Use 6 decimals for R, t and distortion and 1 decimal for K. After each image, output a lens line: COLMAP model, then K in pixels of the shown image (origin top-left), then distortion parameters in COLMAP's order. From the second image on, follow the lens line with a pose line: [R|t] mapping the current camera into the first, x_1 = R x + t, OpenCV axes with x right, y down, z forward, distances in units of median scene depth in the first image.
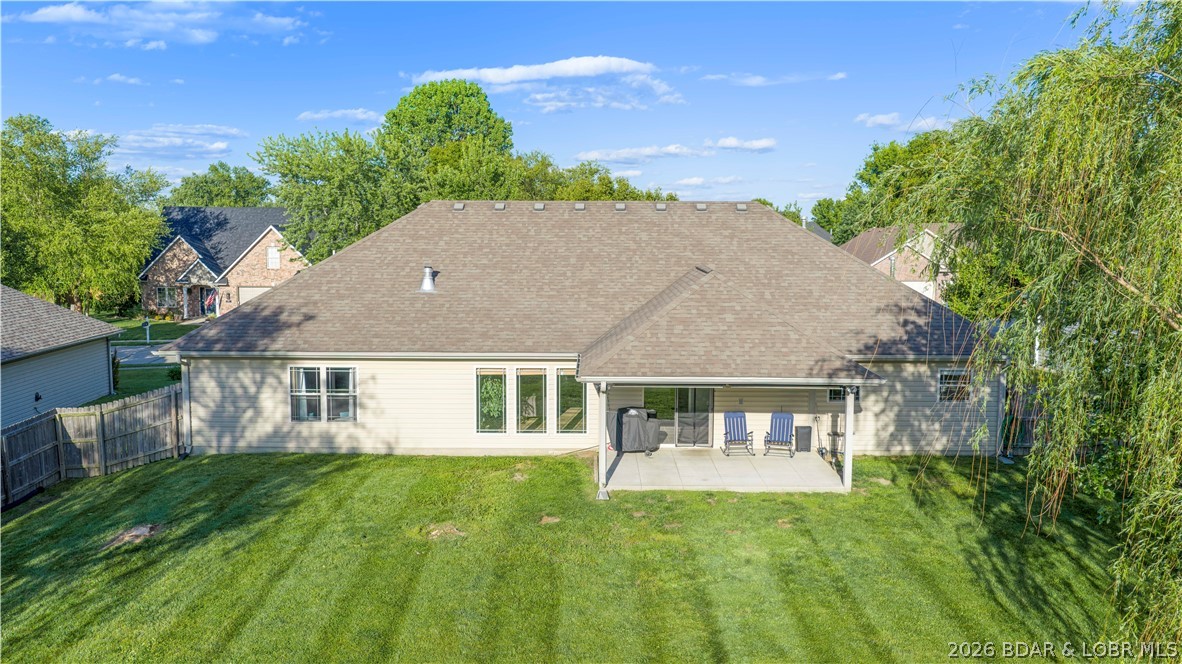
lens RADIAL K [[972.0, 0, 591.0], [0, 972.0, 332.0], [0, 0, 1]] dist [-0.002696, -0.000703]
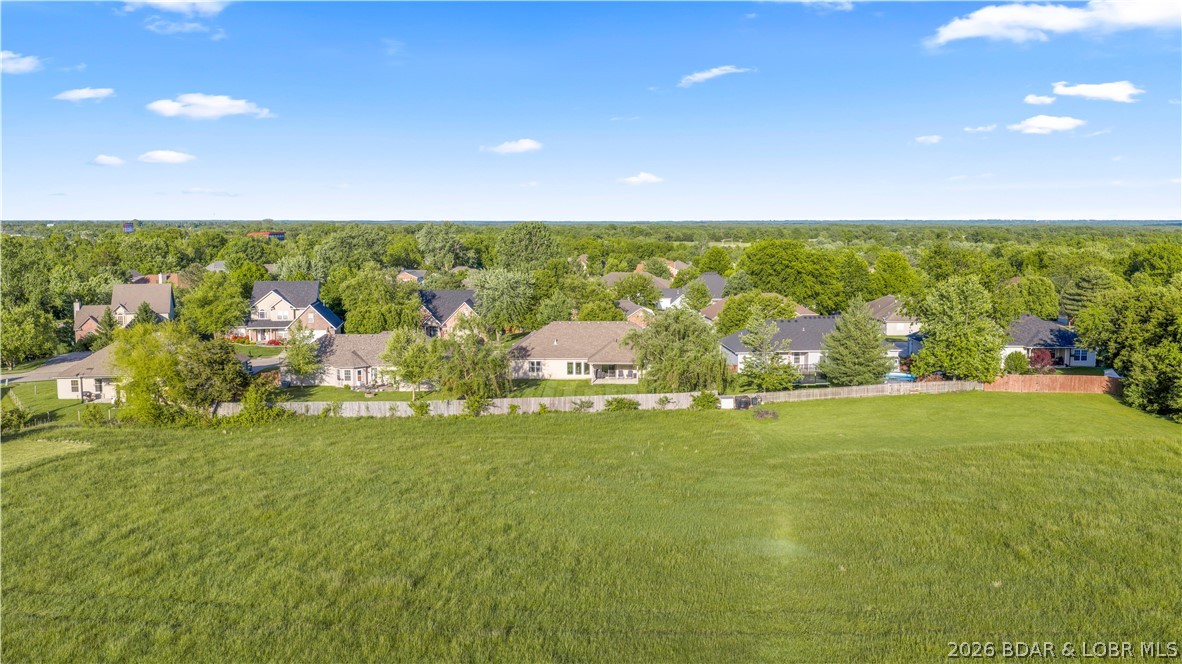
lens RADIAL K [[972.0, 0, 591.0], [0, 972.0, 332.0], [0, 0, 1]] dist [-0.002696, -0.000703]
pose [[0.999662, -0.003459, -0.025774, 0.124918], [0.003656, 0.999964, 0.007608, -0.143084], [0.025747, -0.007699, 0.999639, -3.807793]]
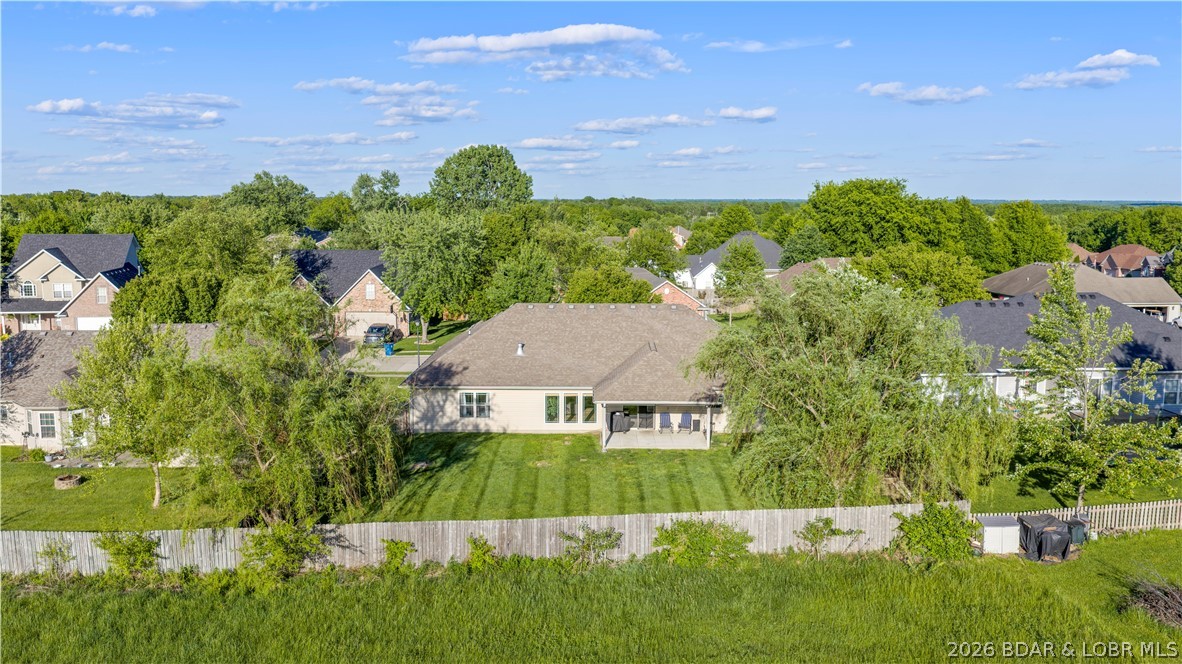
lens RADIAL K [[976.7, 0, 591.0], [0, 976.7, 332.0], [0, 0, 1]] dist [0.002791, -0.001036]
pose [[0.999998, -0.001605, 0.001443, -0.019702], [0.001563, 0.999576, 0.029088, -0.161266], [-0.001490, -0.029085, 0.999576, -1.165514]]
